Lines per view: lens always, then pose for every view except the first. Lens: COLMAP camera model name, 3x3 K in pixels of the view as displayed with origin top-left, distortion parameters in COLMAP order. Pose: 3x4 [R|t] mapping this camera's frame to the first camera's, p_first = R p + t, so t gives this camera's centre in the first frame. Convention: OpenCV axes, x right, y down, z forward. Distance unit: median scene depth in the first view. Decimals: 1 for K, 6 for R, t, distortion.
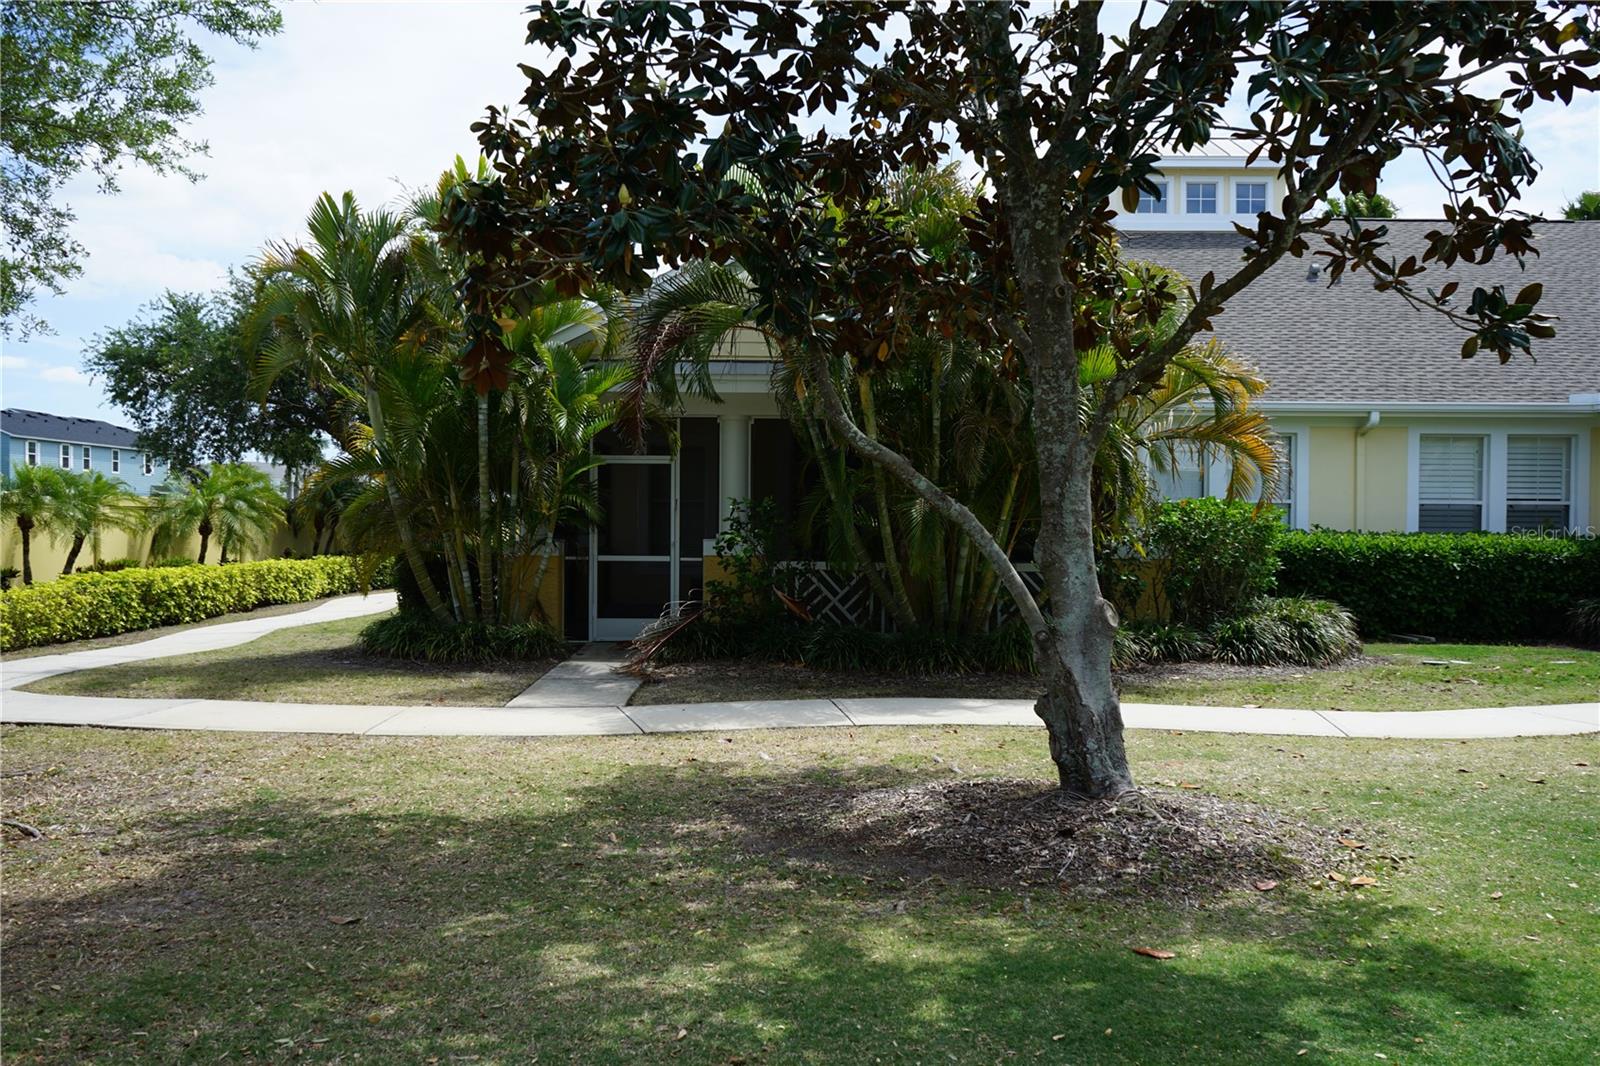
lens RADIAL K [[1384.5, 0, 800.0], [0, 1384.5, 530.0], [0, 0, 1]] dist [-0.002824, 0.000523]
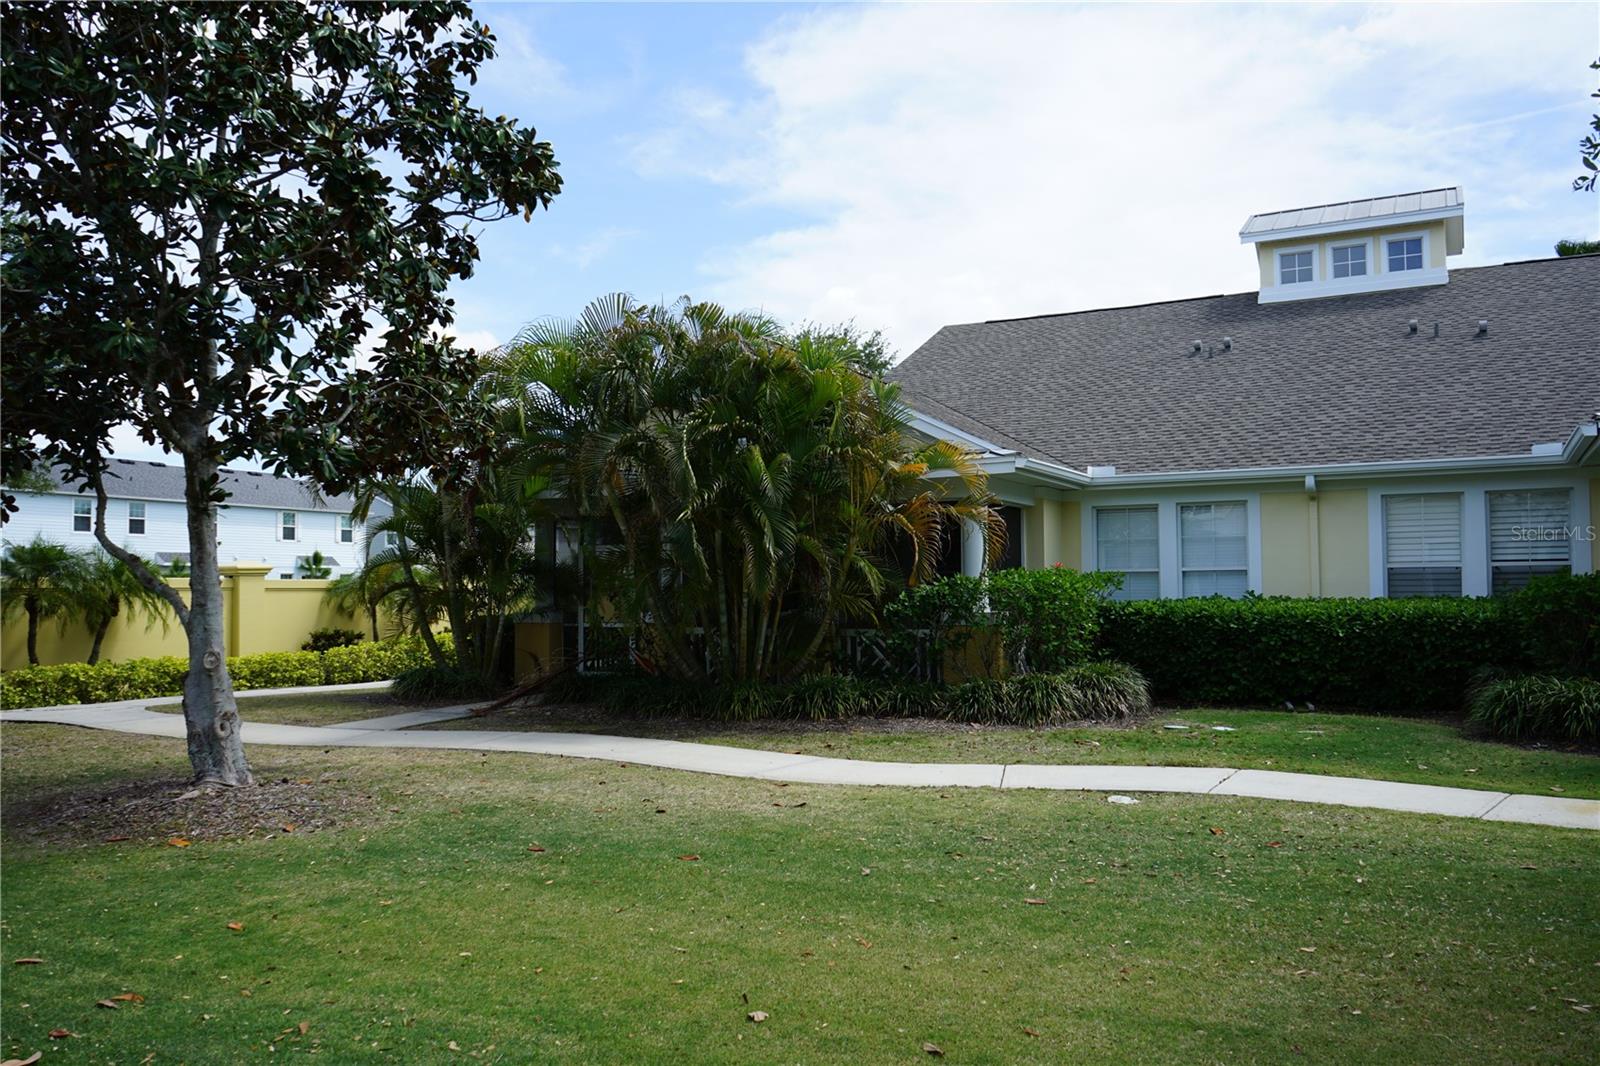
lens RADIAL K [[1261.0, 0, 799.1], [0, 1261.0, 536.7], [0, 0, 1]] dist [-0.009488, 0.000462]
pose [[0.876928, -0.033907, -0.479424, 0.511388], [0.009798, 0.998562, -0.052701, 0.001598], [0.480522, 0.041518, 0.875999, 0.040341]]
